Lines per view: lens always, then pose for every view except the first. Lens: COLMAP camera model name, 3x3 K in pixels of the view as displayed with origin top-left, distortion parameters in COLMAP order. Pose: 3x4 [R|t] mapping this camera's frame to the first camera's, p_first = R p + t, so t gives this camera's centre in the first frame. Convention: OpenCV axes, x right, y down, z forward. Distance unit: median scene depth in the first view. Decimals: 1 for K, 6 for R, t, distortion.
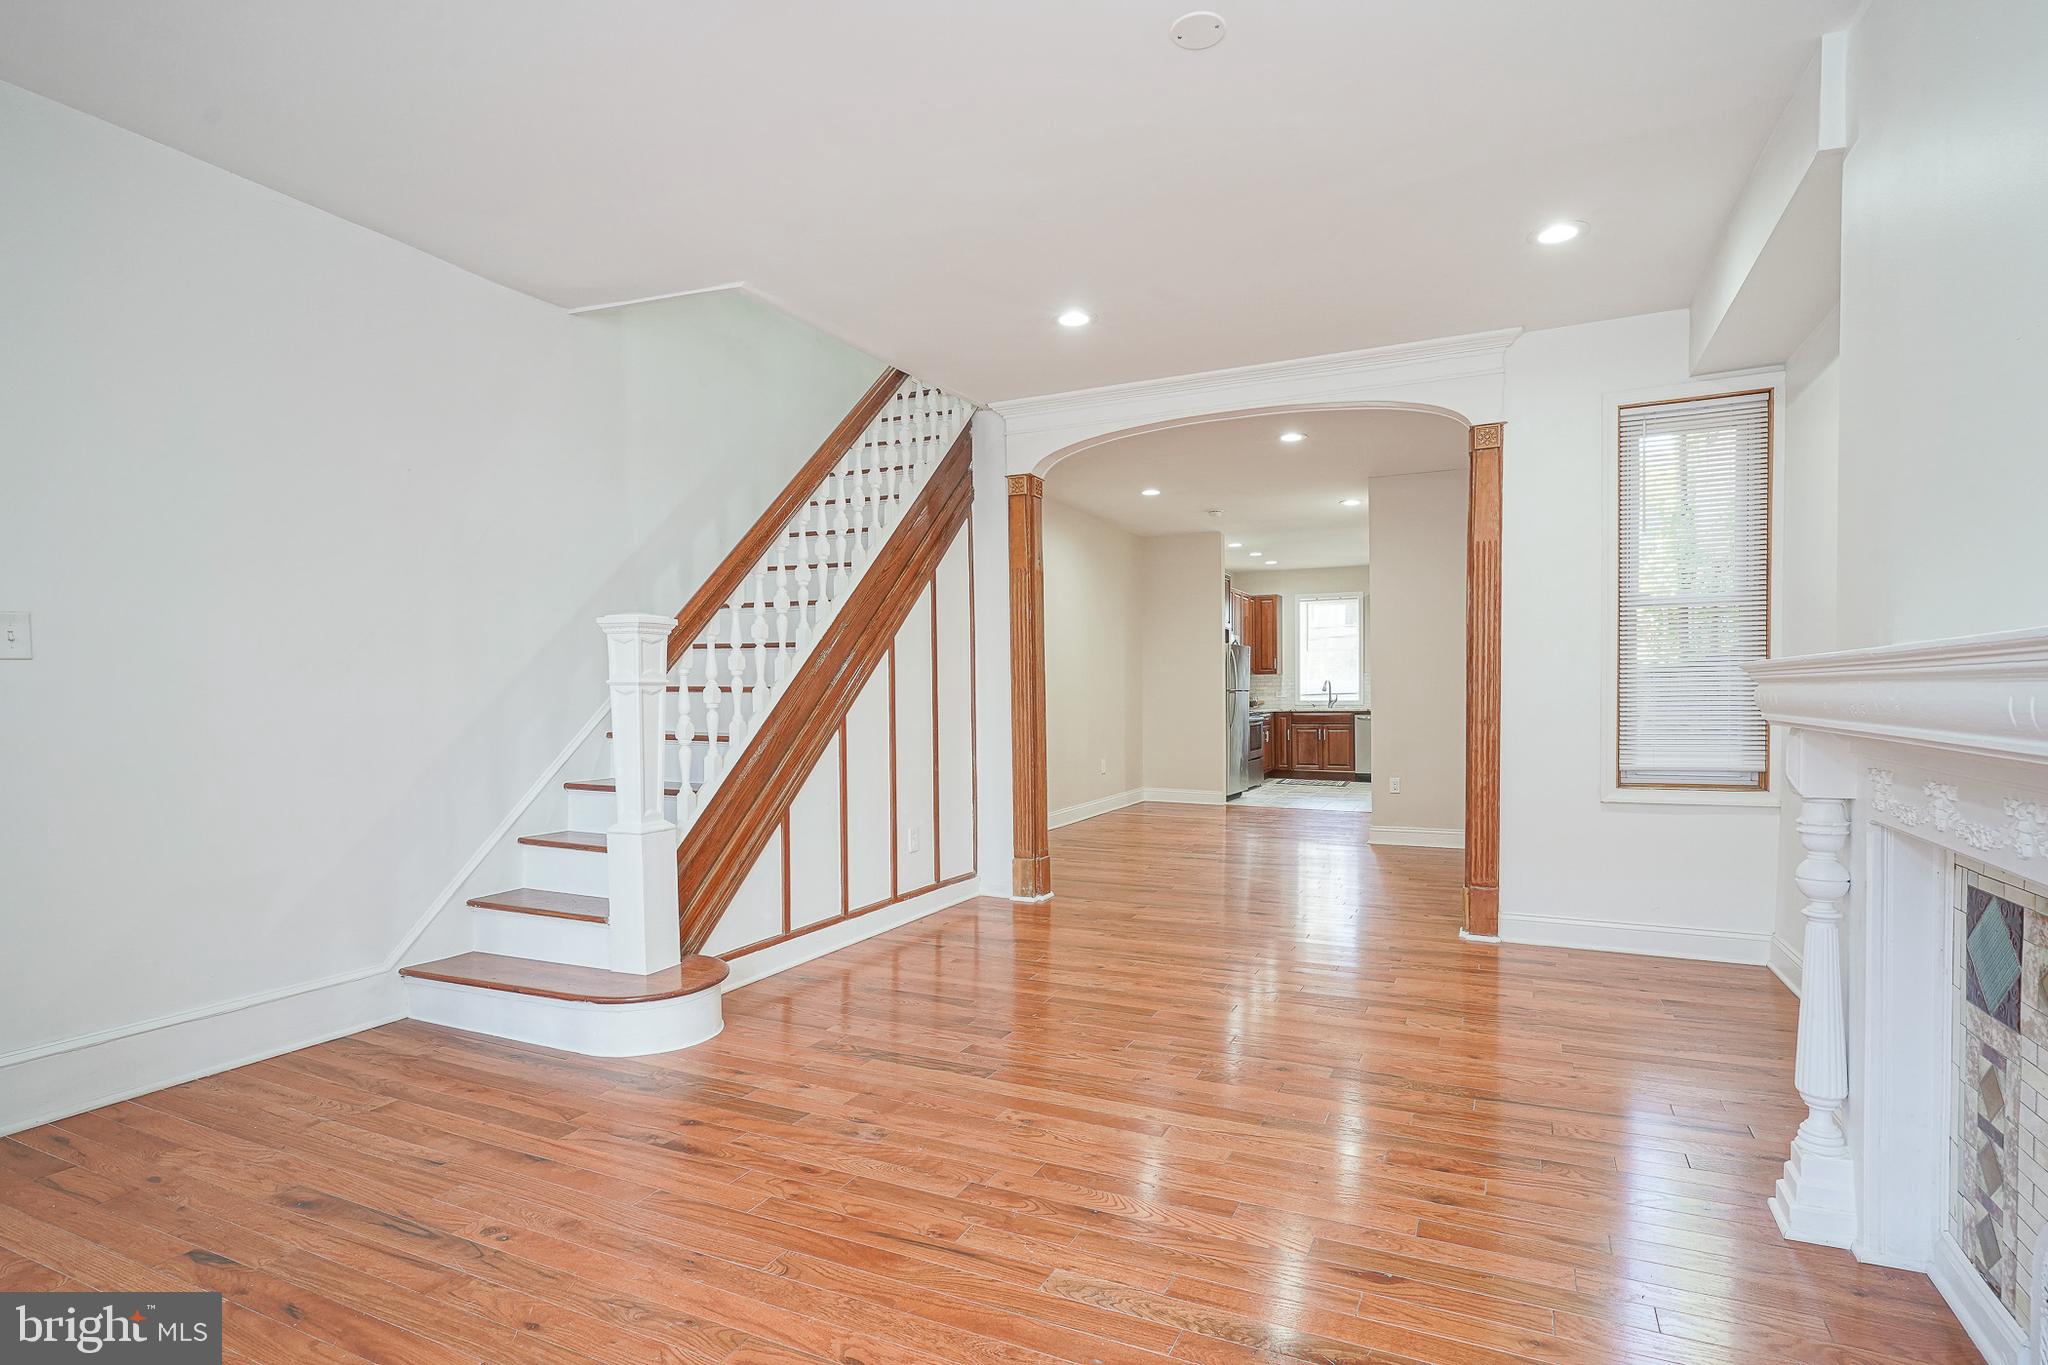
lens RADIAL K [[1025.1, 0, 1024.5], [0, 1025.1, 714.8], [0, 0, 1]] dist [-0.011108, 0.006130]
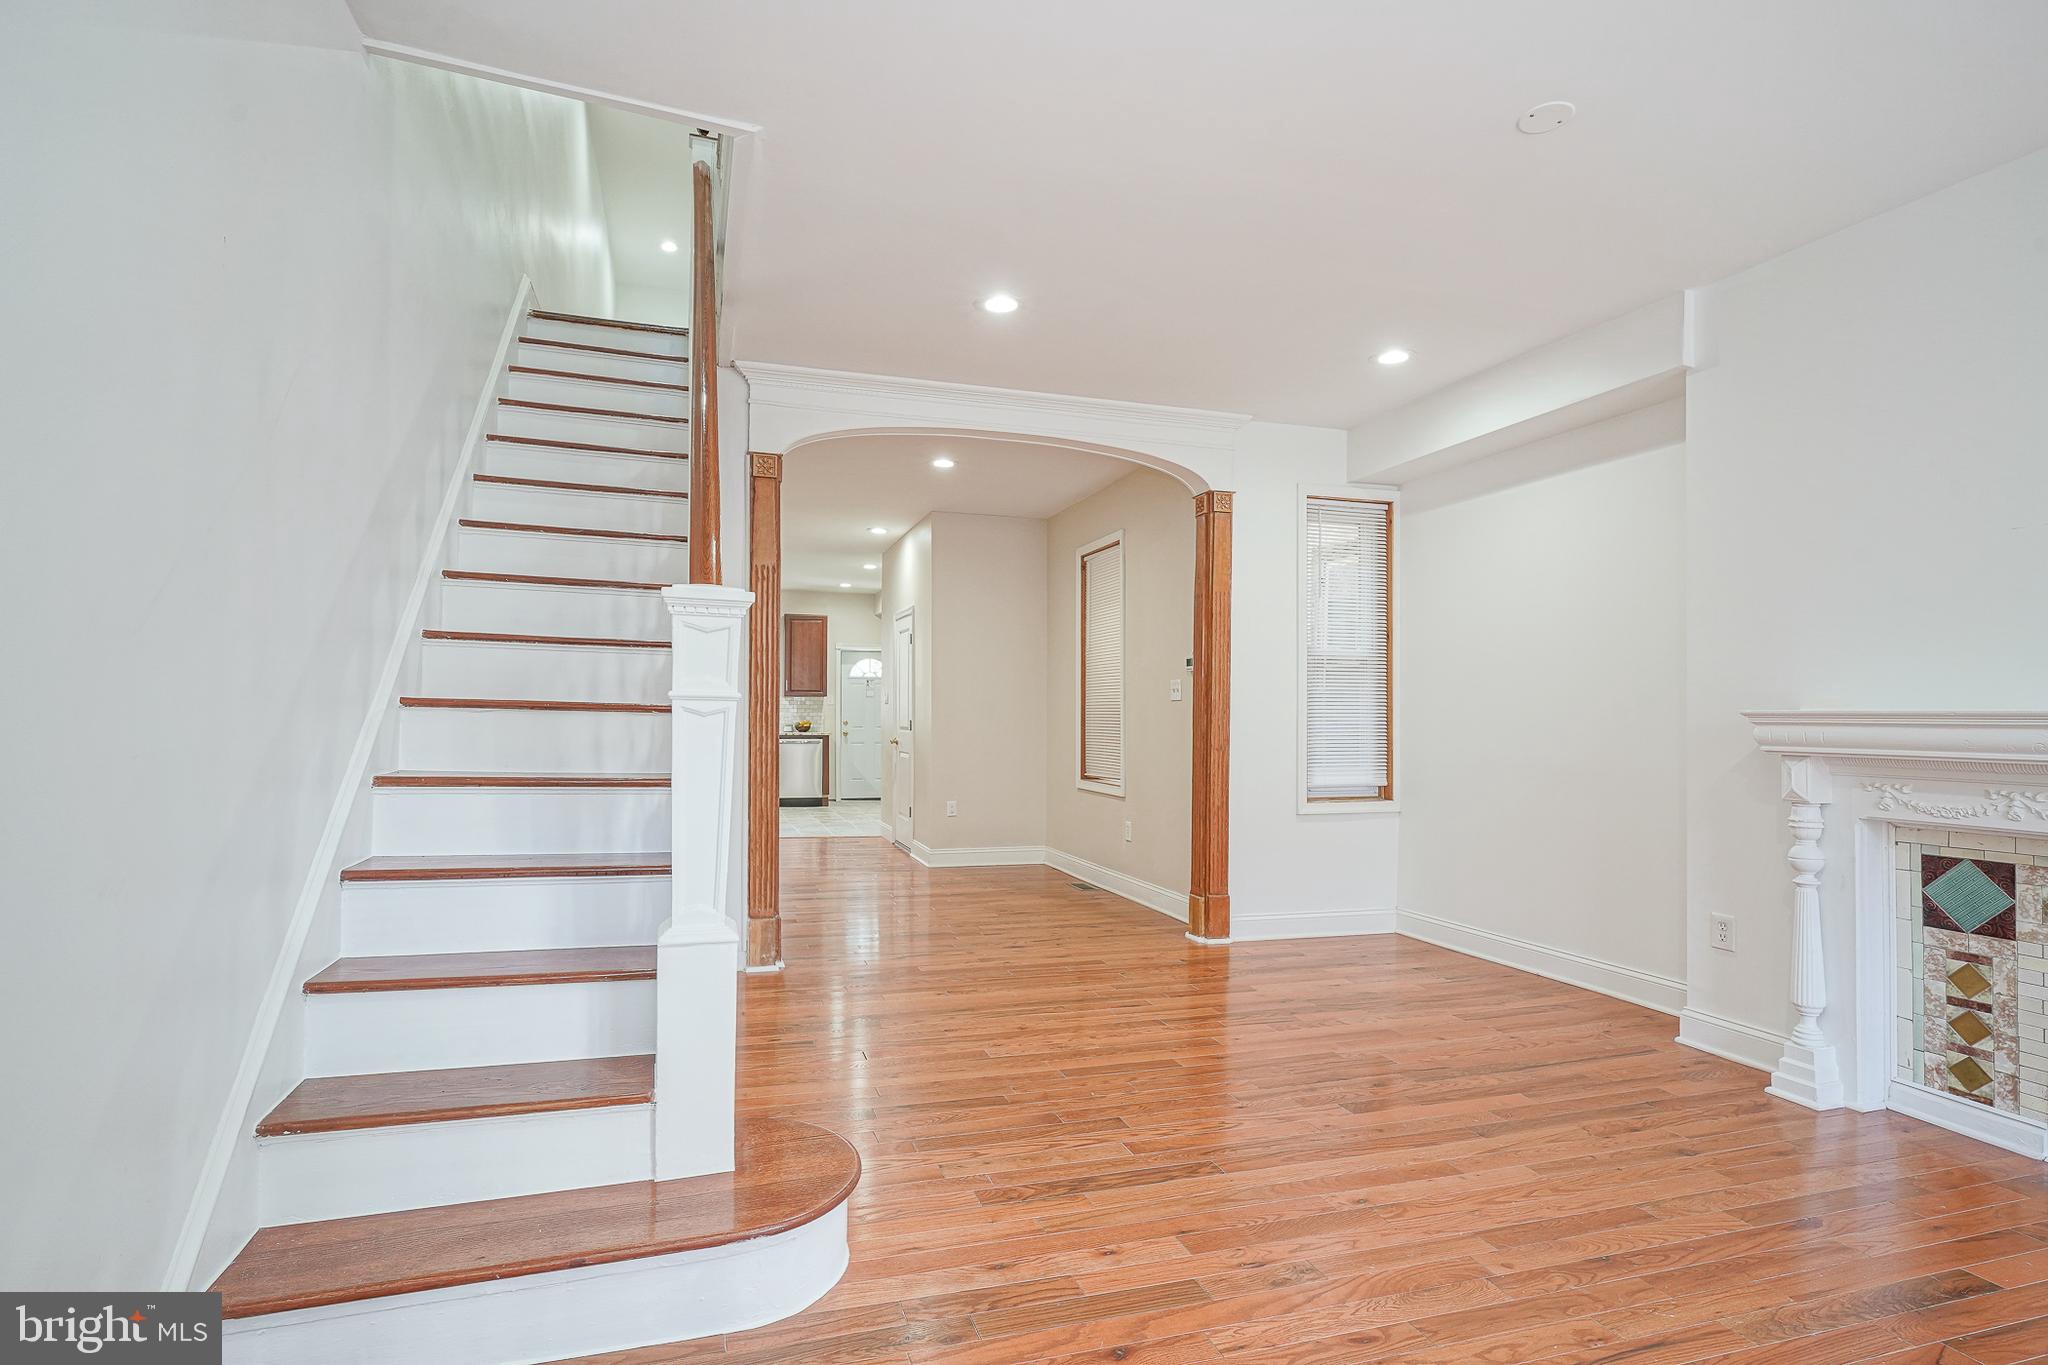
lens RADIAL K [[1025.1, 0, 1007.4], [0, 1025.1, 700.6], [0, 0, 1]] dist [-0.011108, 0.006130]
pose [[0.736799, 0.026700, 0.675585, -0.539696], [-0.002364, 0.999316, -0.036916, -0.005144], [-0.676108, 0.025603, 0.736357, 0.343733]]
